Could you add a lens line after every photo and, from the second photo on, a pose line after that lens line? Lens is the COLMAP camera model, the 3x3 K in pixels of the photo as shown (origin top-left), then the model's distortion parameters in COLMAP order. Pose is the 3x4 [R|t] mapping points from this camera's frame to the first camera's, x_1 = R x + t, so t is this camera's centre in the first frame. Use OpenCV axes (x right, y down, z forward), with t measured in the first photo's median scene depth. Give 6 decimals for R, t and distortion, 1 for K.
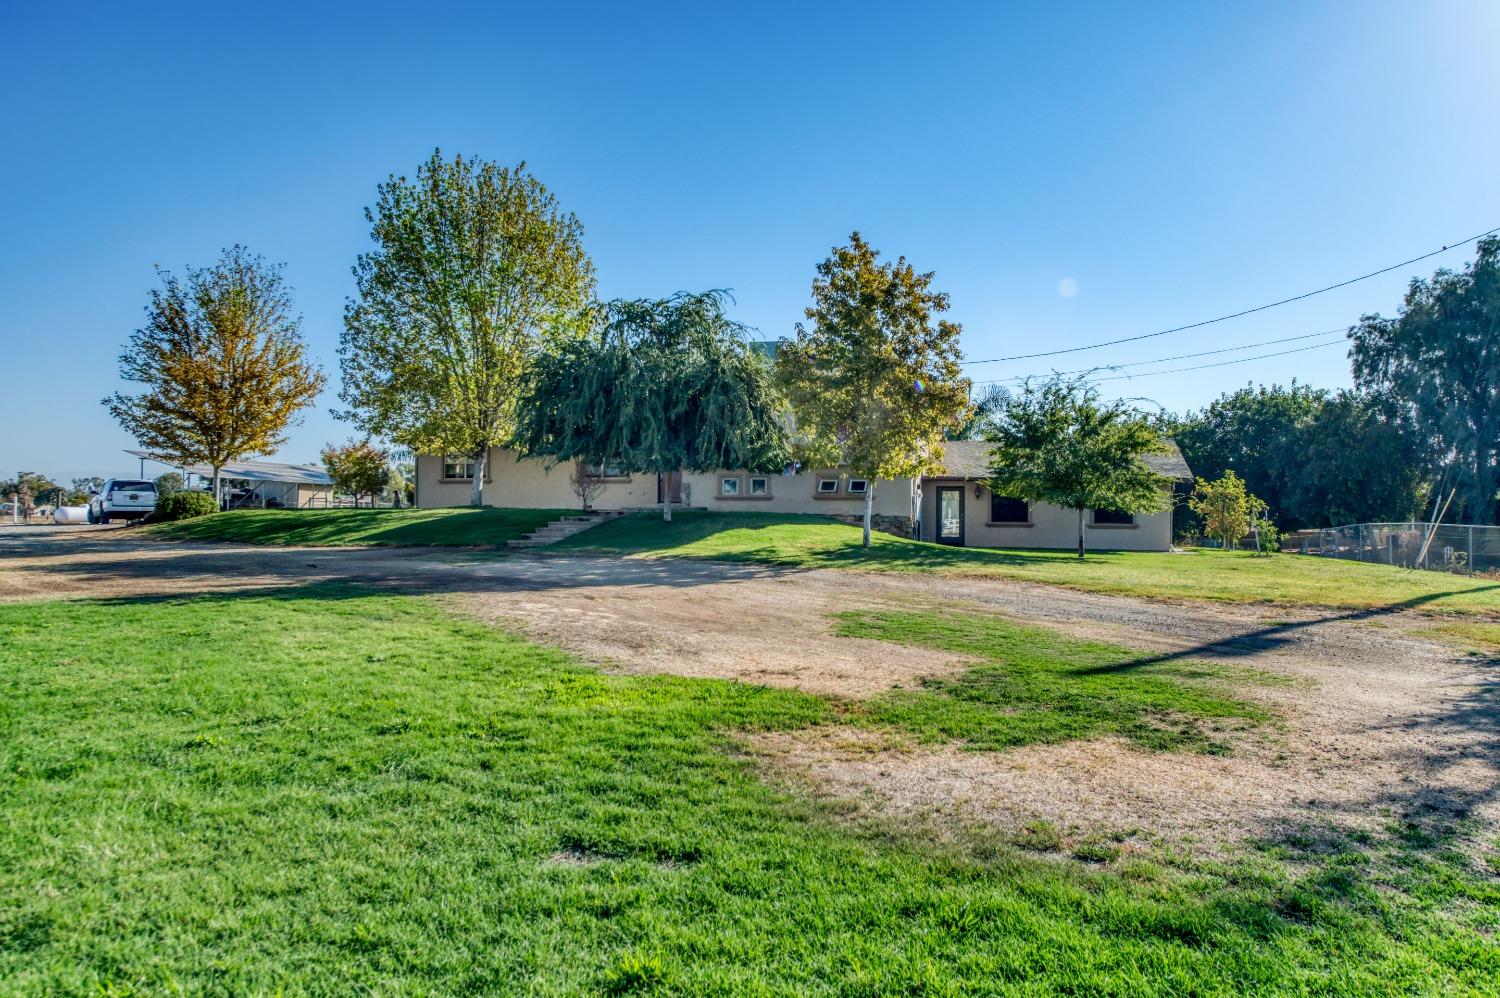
lens RADIAL K [[997.6, 0, 749.1], [0, 997.6, 499.8], [0, 0, 1]] dist [0.001952, 0.000106]
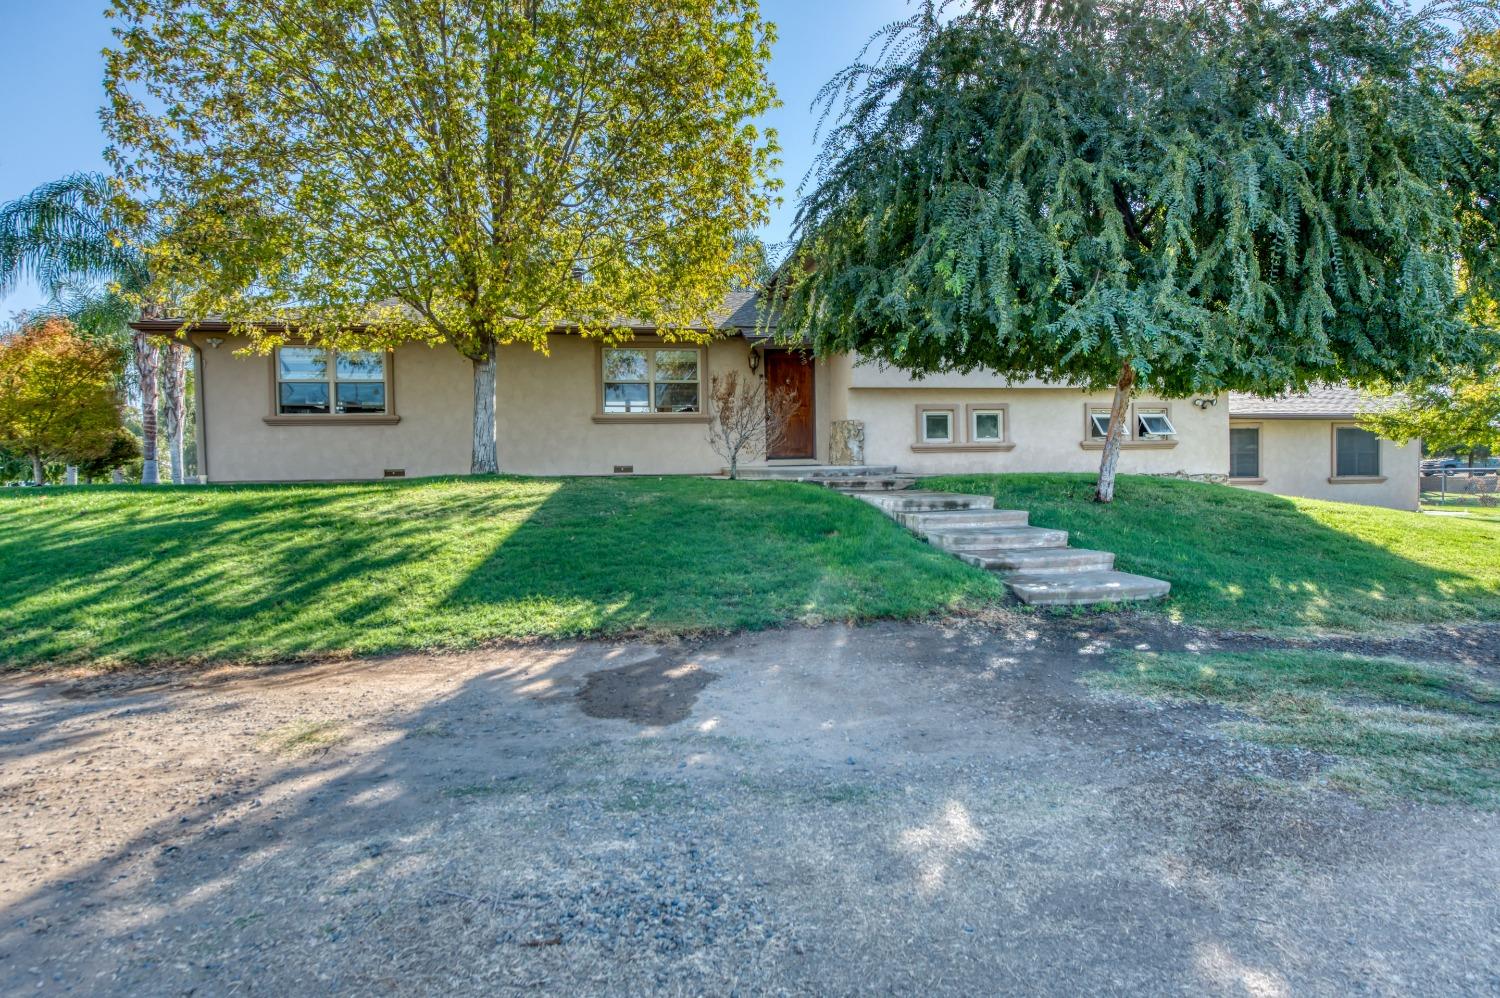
lens RADIAL K [[937.7, 0, 750.3], [0, 937.7, 508.4], [0, 0, 1]] dist [0.007909, -0.003405]
pose [[0.896593, -0.040581, 0.440993, -0.373437], [0.013477, 0.997832, 0.064422, -0.003686], [-0.442651, -0.051817, 0.895196, 0.637106]]
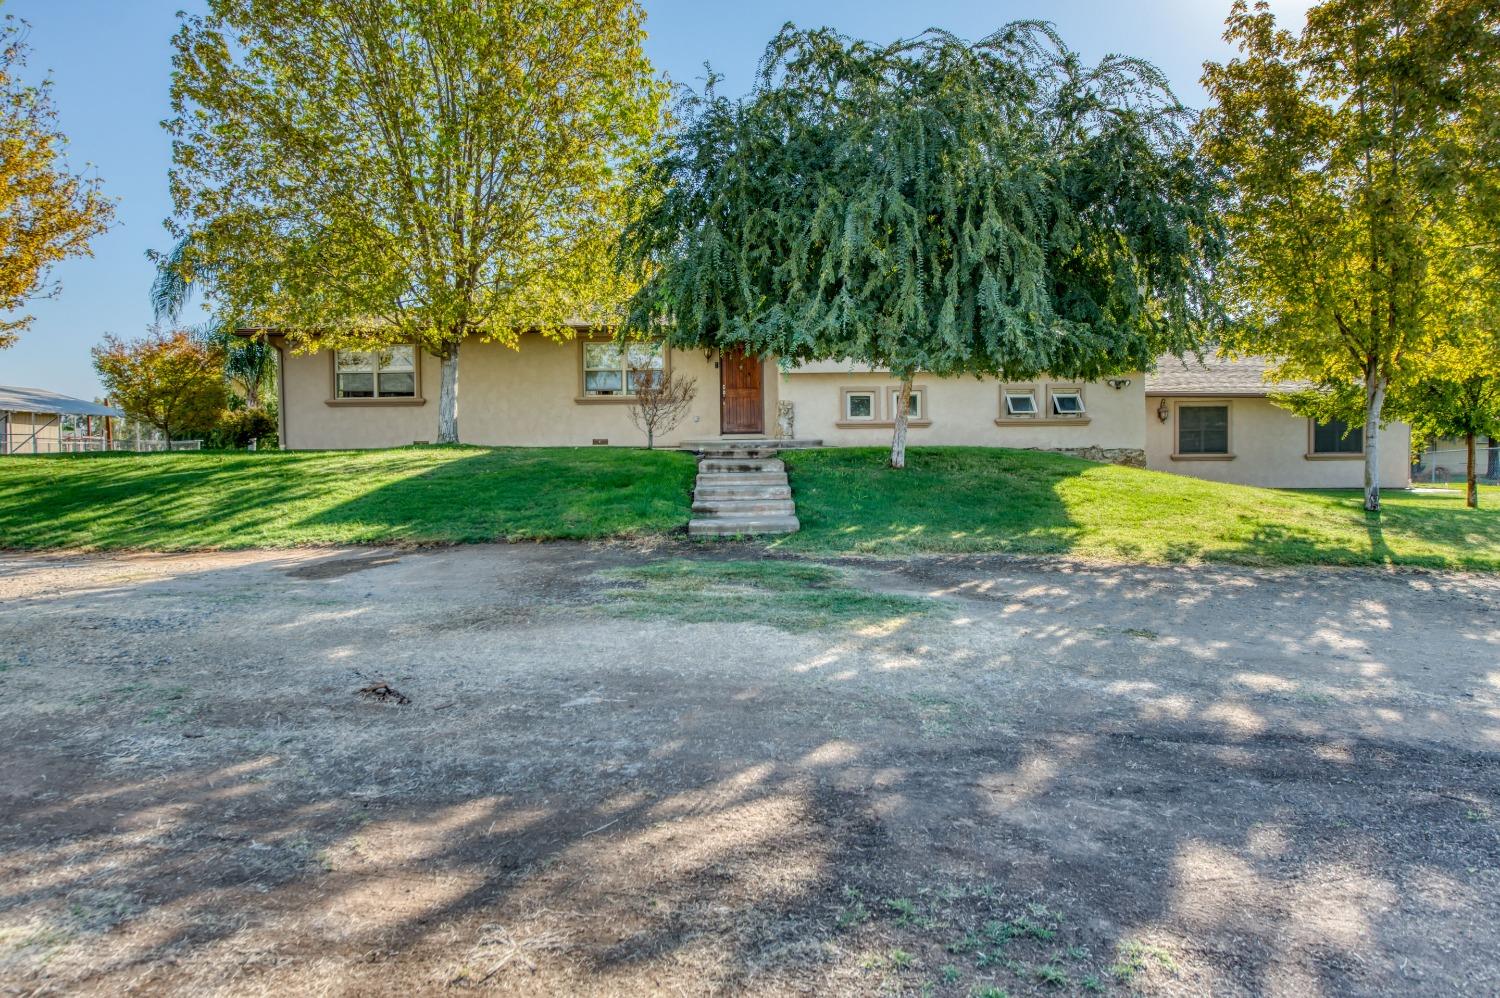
lens RADIAL K [[937.7, 0, 750.3], [0, 937.7, 483.5], [0, 0, 1]] dist [0.007909, -0.003405]
pose [[0.962940, -0.027776, 0.268283, -0.270682], [0.012378, 0.998186, 0.058917, -0.000587], [-0.269432, -0.053413, 0.961537, 0.487049]]
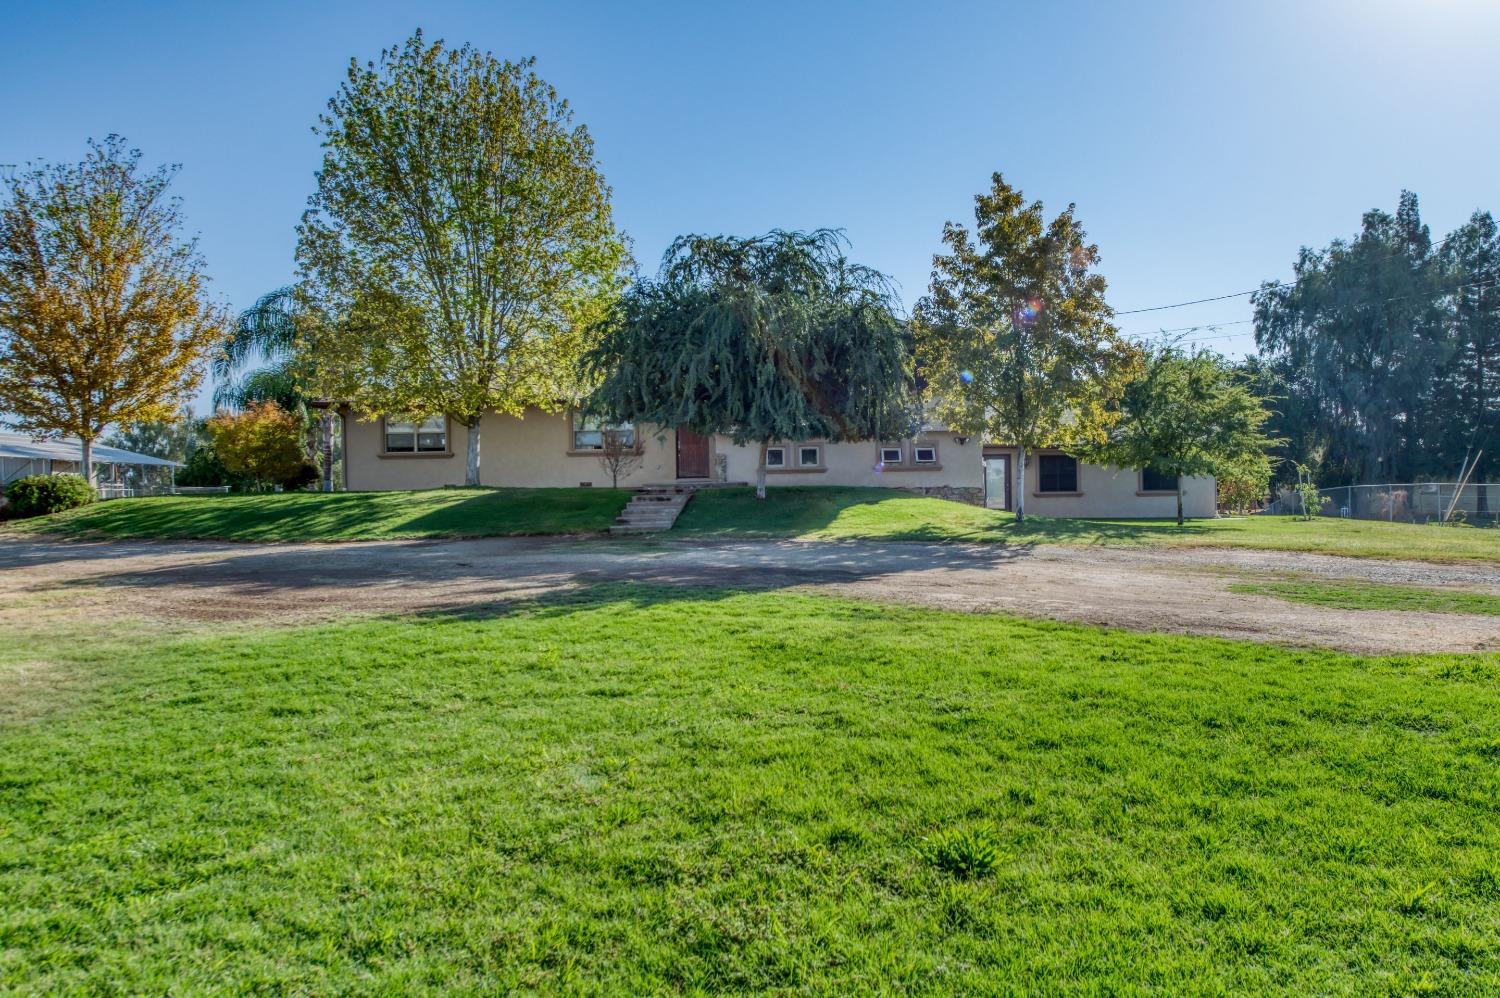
lens RADIAL K [[1132.3, 0, 858.6], [0, 1132.3, 506.7], [0, 0, 1]] dist [-0.004066, 0.005261]
pose [[0.953844, -0.026058, 0.299169, -0.268356], [0.017028, 0.999319, 0.032749, -0.001776], [-0.299818, -0.026143, 0.953638, 0.044743]]
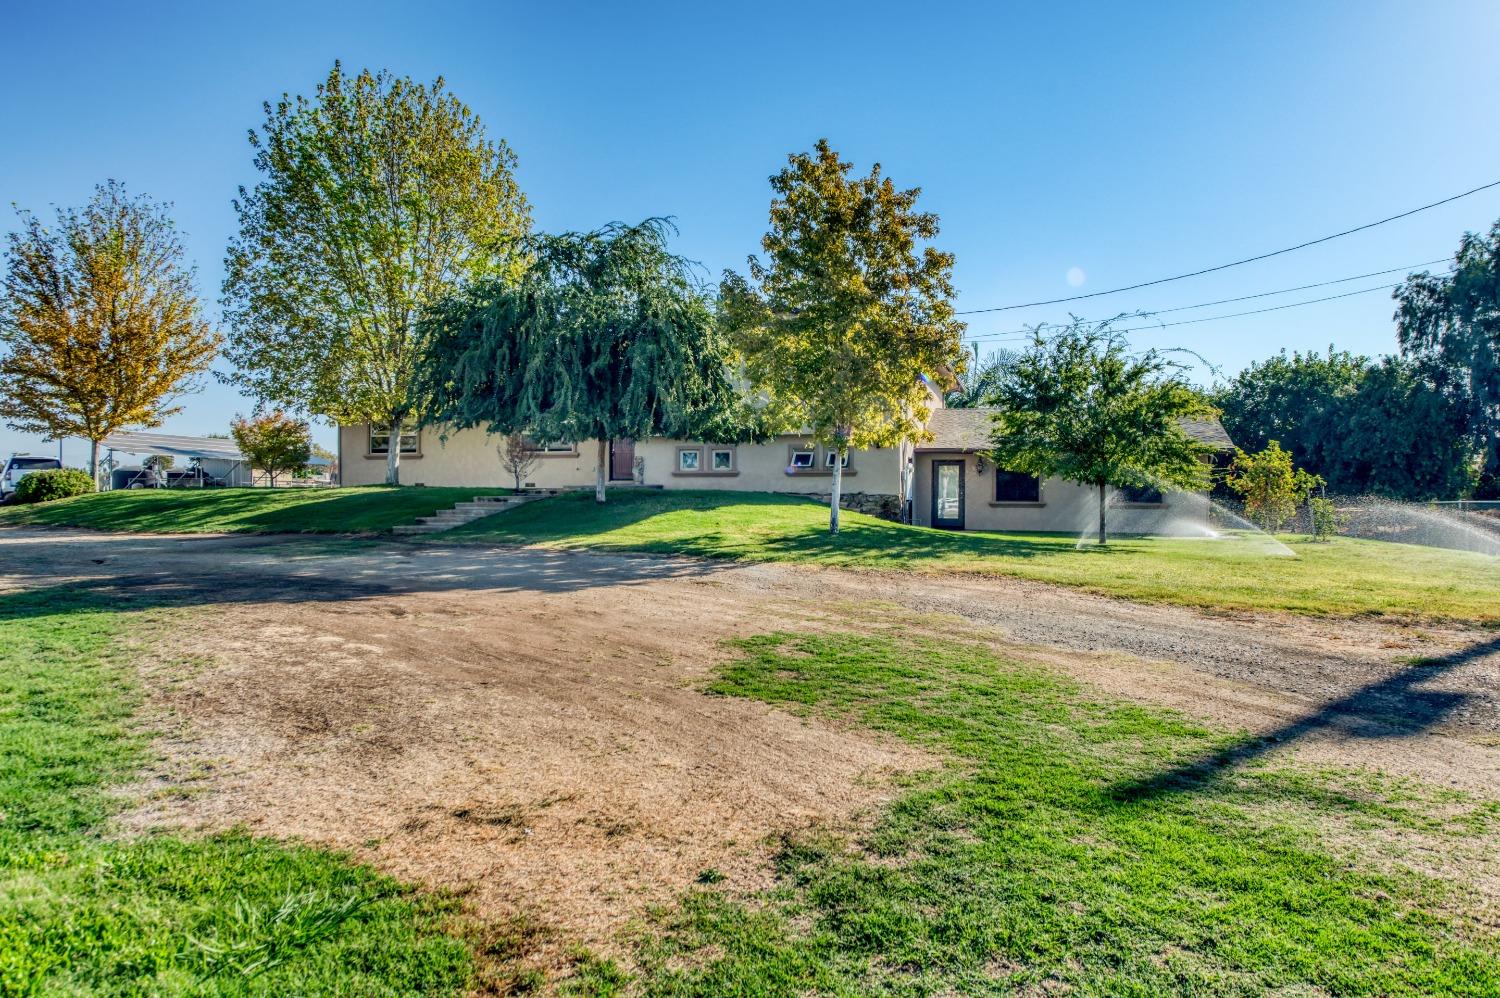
lens RADIAL K [[997.6, 0, 750.6], [0, 997.6, 501.3], [0, 0, 1]] dist [0.001952, 0.000106]
pose [[0.999912, -0.002919, -0.012965, 0.048409], [0.003201, 0.999758, 0.021745, 0.003259], [0.012899, -0.021785, 0.999679, 0.158111]]
